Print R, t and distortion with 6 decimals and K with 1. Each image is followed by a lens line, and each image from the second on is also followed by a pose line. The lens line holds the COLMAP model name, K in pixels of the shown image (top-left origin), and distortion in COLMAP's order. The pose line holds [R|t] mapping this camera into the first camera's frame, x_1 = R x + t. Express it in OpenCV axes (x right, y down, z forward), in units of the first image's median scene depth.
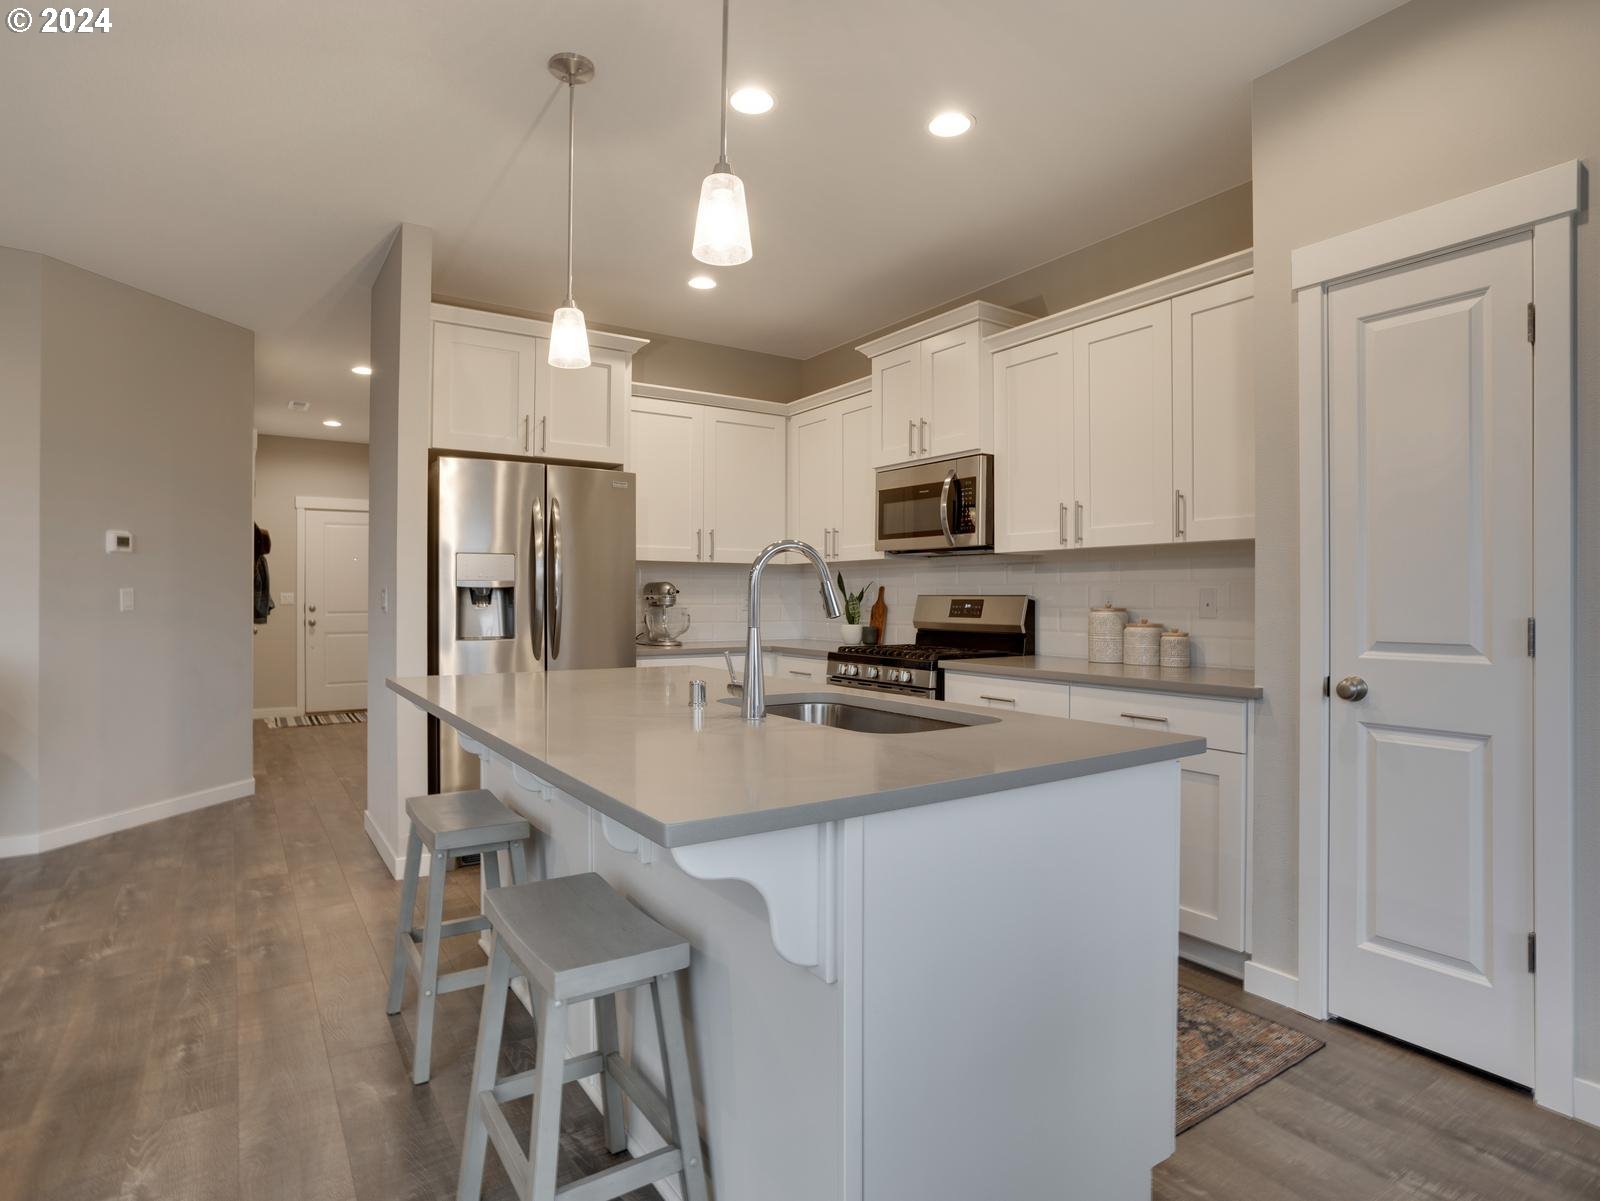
lens RADIAL K [[879.5, 0, 810.5], [0, 879.5, 593.5], [0, 0, 1]] dist [0.000482, 0.001277]
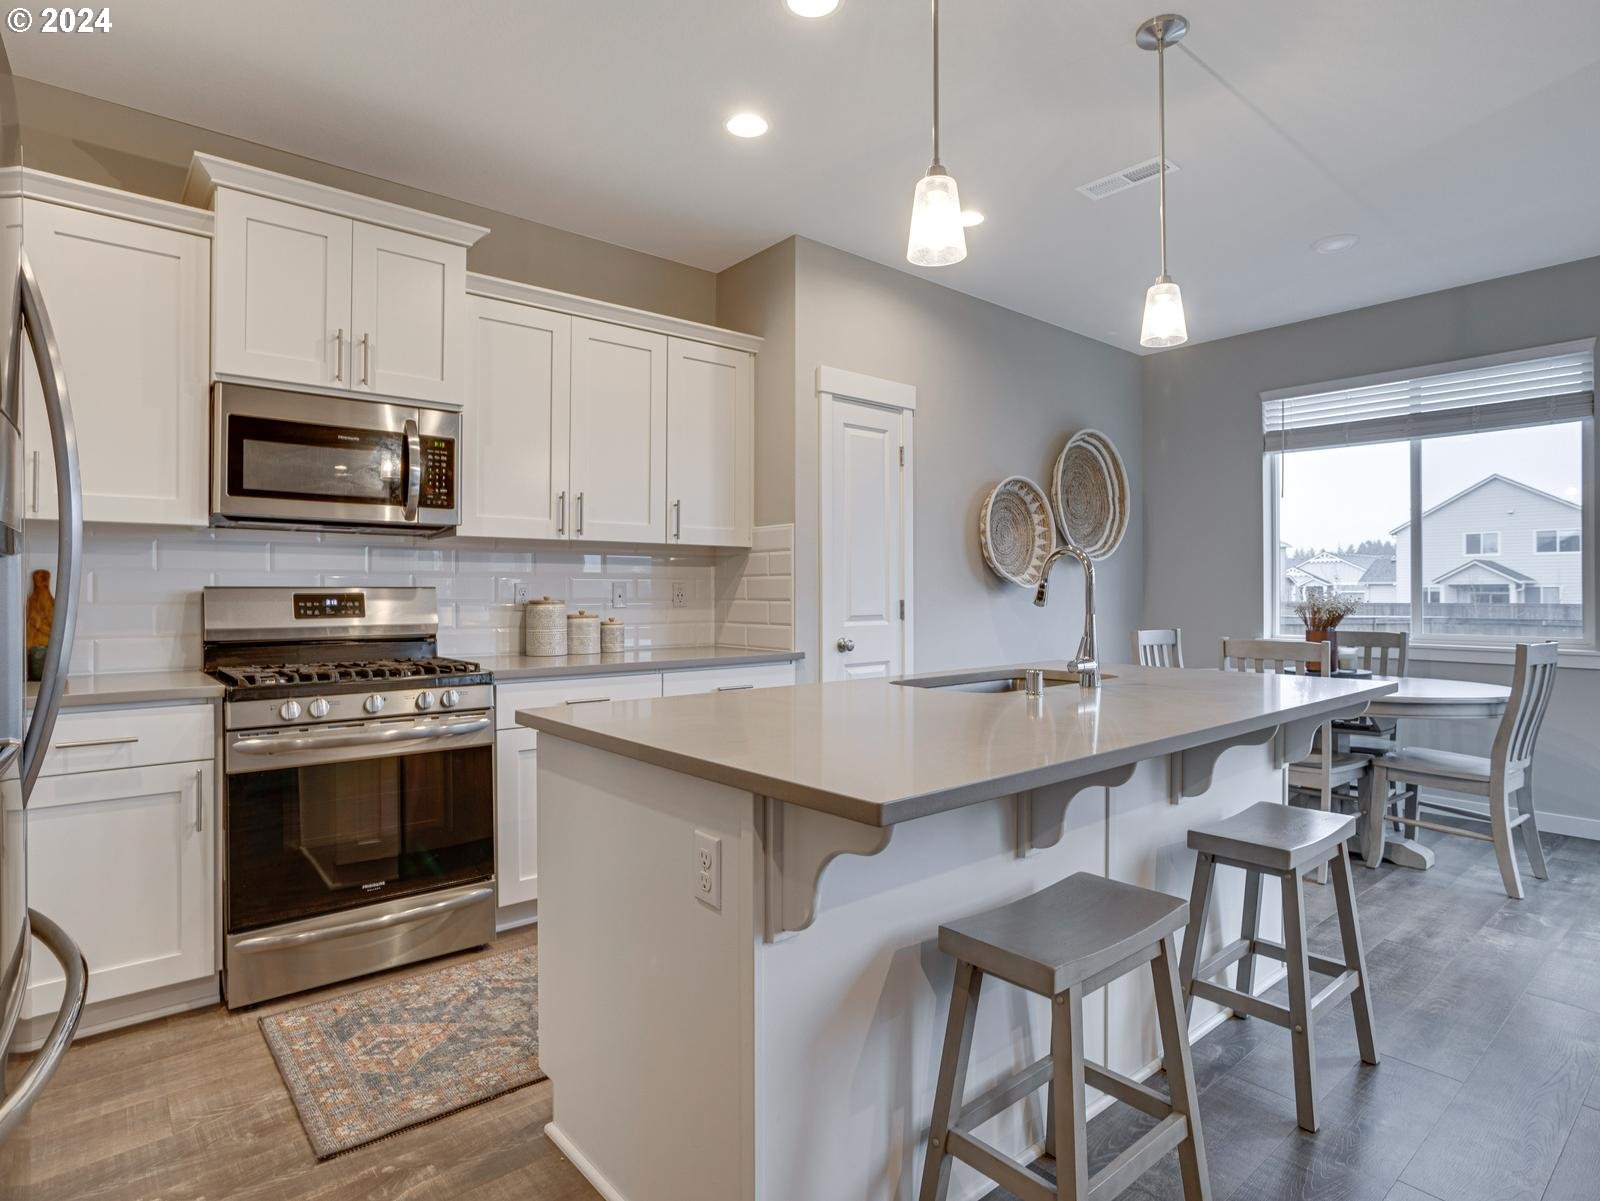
lens RADIAL K [[879.5, 0, 810.5], [0, 879.5, 593.5], [0, 0, 1]] dist [0.000482, 0.001277]
pose [[-0.096114, -0.010309, 0.995317, -0.700292], [-0.007609, 0.999925, 0.009622, -0.003638], [-0.995341, -0.006648, -0.096185, 0.826463]]
